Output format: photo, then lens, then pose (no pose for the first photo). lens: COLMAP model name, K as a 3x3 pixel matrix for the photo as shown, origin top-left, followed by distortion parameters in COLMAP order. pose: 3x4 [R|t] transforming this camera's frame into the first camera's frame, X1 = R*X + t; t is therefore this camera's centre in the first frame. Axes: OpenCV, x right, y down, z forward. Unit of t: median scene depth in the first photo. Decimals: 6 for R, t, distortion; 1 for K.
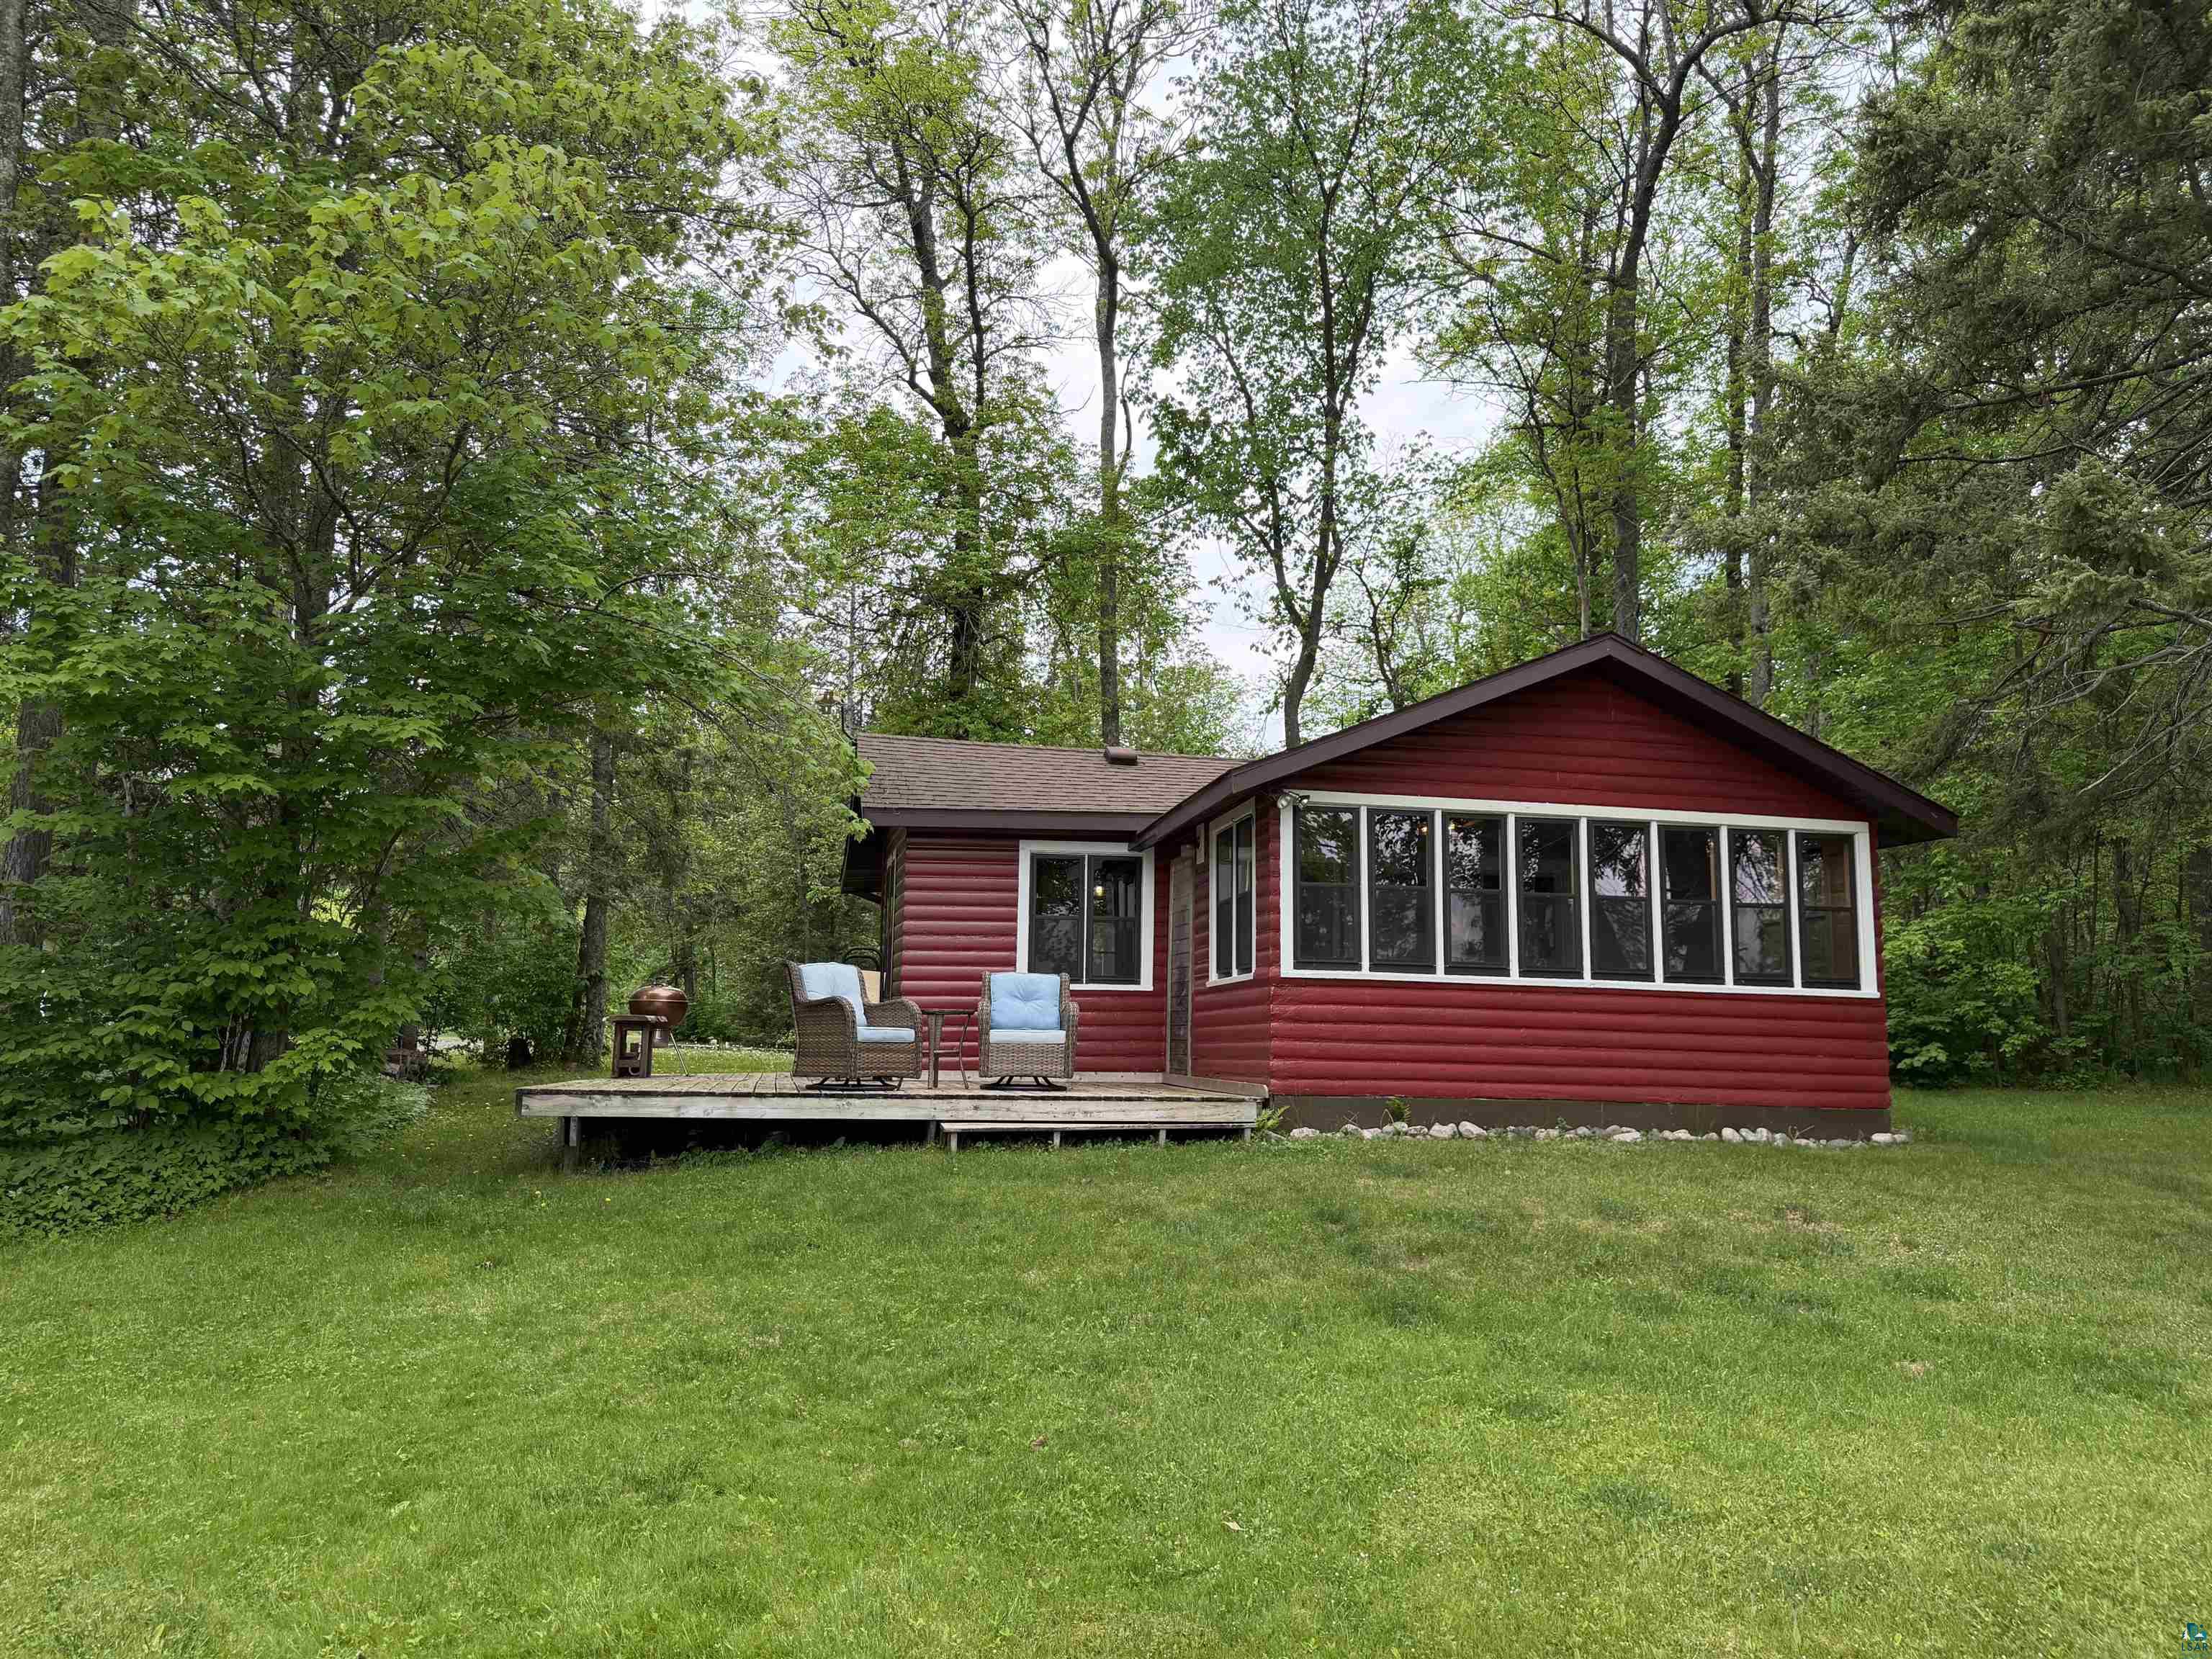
lens RADIAL K [[1538.5, 0, 1101.6], [0, 1538.5, 837.7], [0, 0, 1]] dist [0.158049, -0.308759]
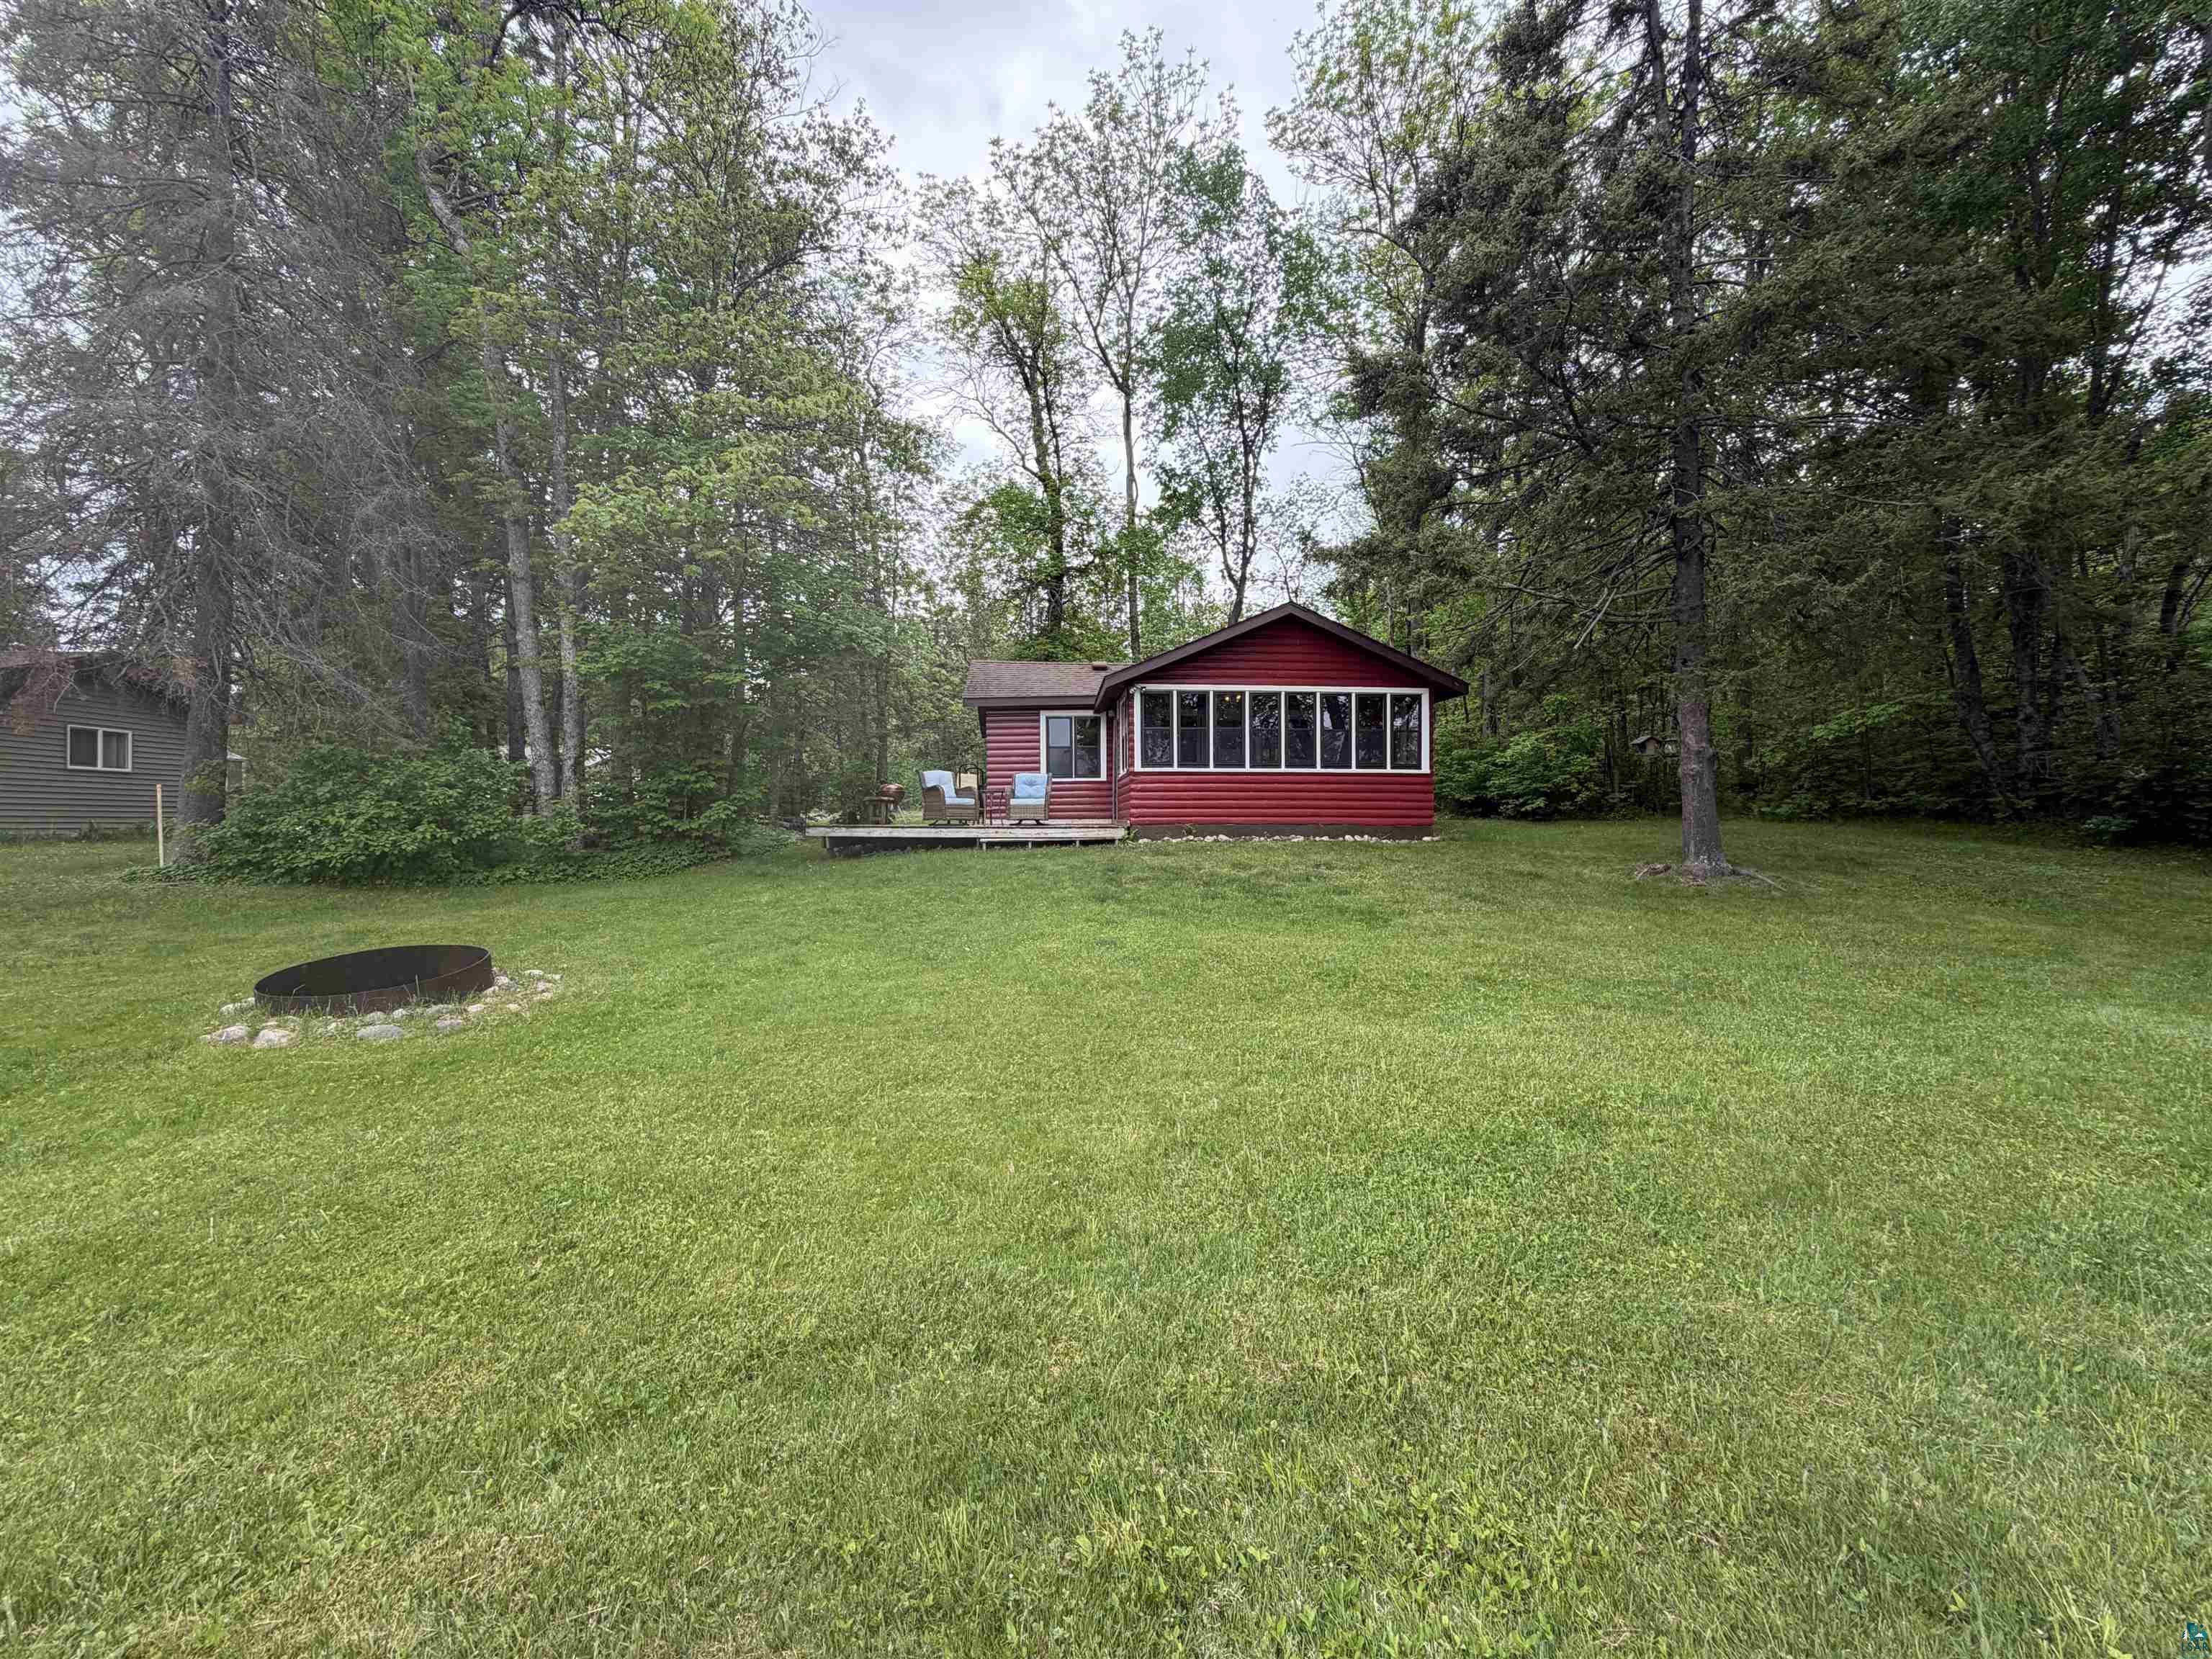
lens RADIAL K [[900.3, 0, 1106.0], [0, 900.3, 829.5], [0, 0, 1]] dist [0.000858, -0.000005]
pose [[0.989863, -0.017219, -0.140977, 0.131854], [0.037257, 0.989342, 0.140762, -0.004722], [0.137051, -0.144587, 0.979955, -0.136578]]
